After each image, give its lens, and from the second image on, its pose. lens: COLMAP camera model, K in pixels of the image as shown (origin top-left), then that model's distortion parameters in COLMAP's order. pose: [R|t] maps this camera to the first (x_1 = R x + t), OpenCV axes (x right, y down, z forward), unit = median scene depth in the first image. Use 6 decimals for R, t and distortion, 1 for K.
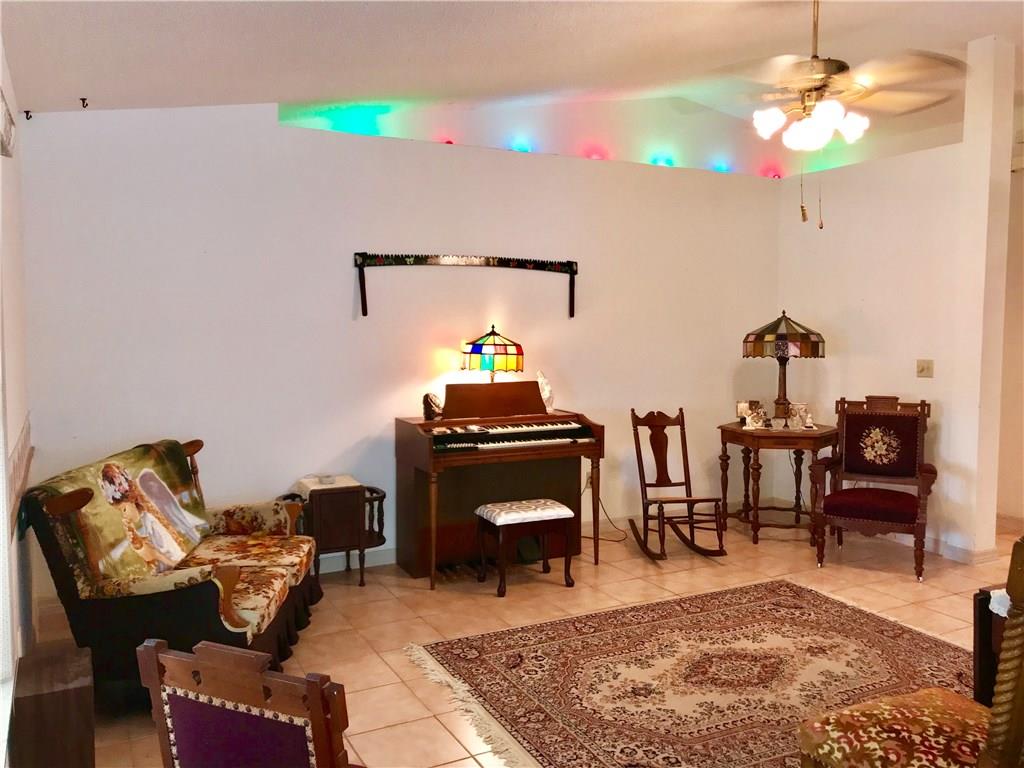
lens RADIAL K [[838.6, 0, 518.2], [0, 838.6, 365.3], [0, 0, 1]] dist [0.044607, -0.047928]
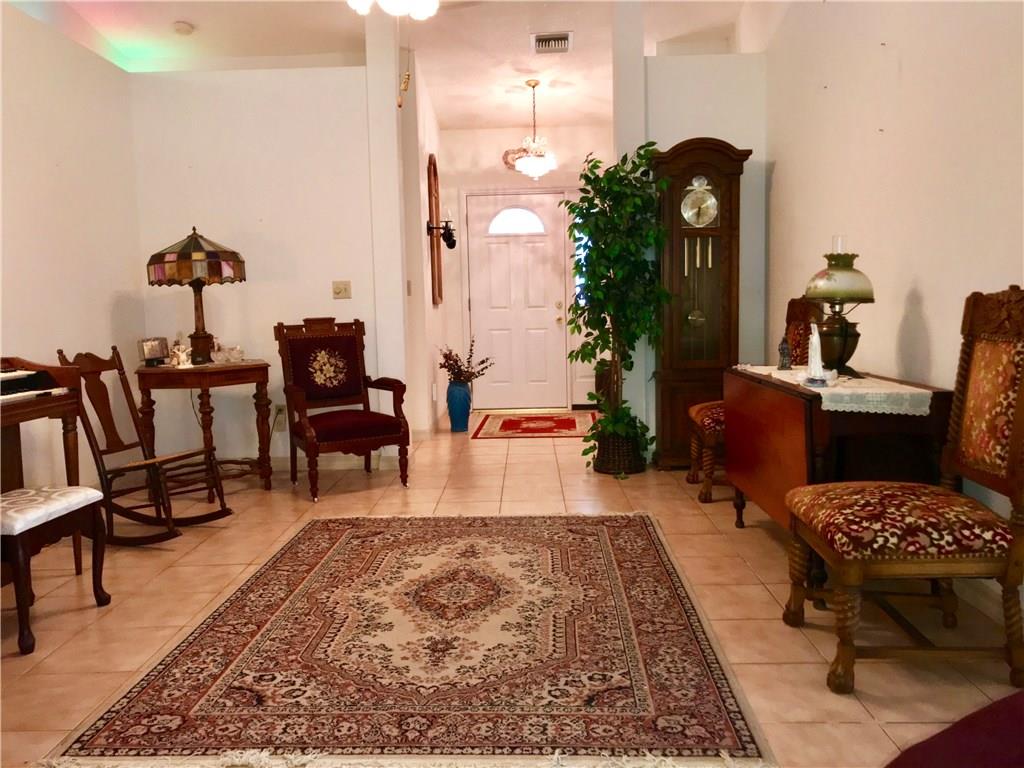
lens RADIAL K [[838.6, 0, 506.1], [0, 838.6, 358.3], [0, 0, 1]] dist [0.044607, -0.047928]
pose [[0.499941, -0.072955, 0.862981, -0.398664], [0.075810, 0.996307, 0.040308, 0.082297], [-0.862735, 0.045271, 0.503626, 0.463082]]
